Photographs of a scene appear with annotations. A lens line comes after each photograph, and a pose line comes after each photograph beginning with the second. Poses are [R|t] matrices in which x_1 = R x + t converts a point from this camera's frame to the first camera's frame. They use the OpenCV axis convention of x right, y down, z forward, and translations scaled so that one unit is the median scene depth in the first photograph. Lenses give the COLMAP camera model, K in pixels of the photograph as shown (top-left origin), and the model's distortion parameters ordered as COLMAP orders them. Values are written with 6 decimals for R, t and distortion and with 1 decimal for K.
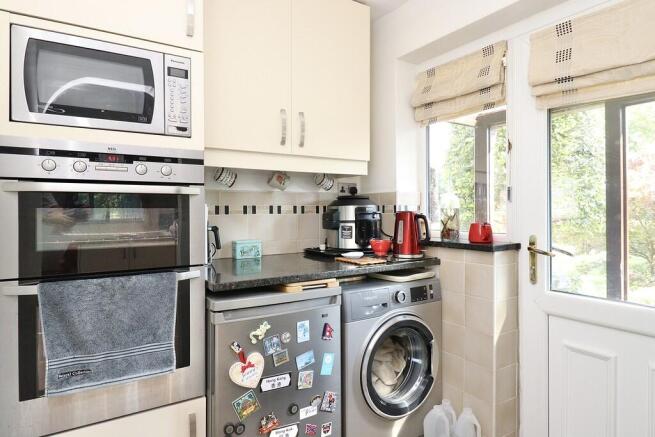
lens RADIAL K [[410.7, 0, 327.9], [0, 410.7, 217.4], [0, 0, 1]] dist [-0.008195, -0.000960]
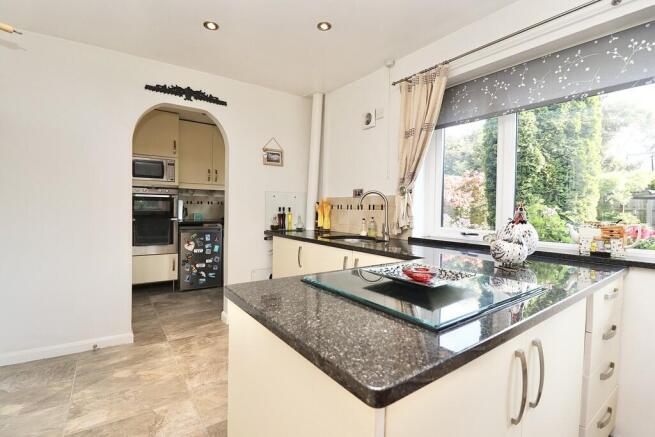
lens RADIAL K [[315.4, 0, 326.7], [0, 315.4, 214.8], [0, 0, 1]] dist [-0.002520, -0.000442]
pose [[0.997425, 0.017633, 0.069515, 0.779658], [-0.017709, 0.999843, 0.000477, 0.071032], [-0.069496, -0.001707, 0.997581, -1.783252]]
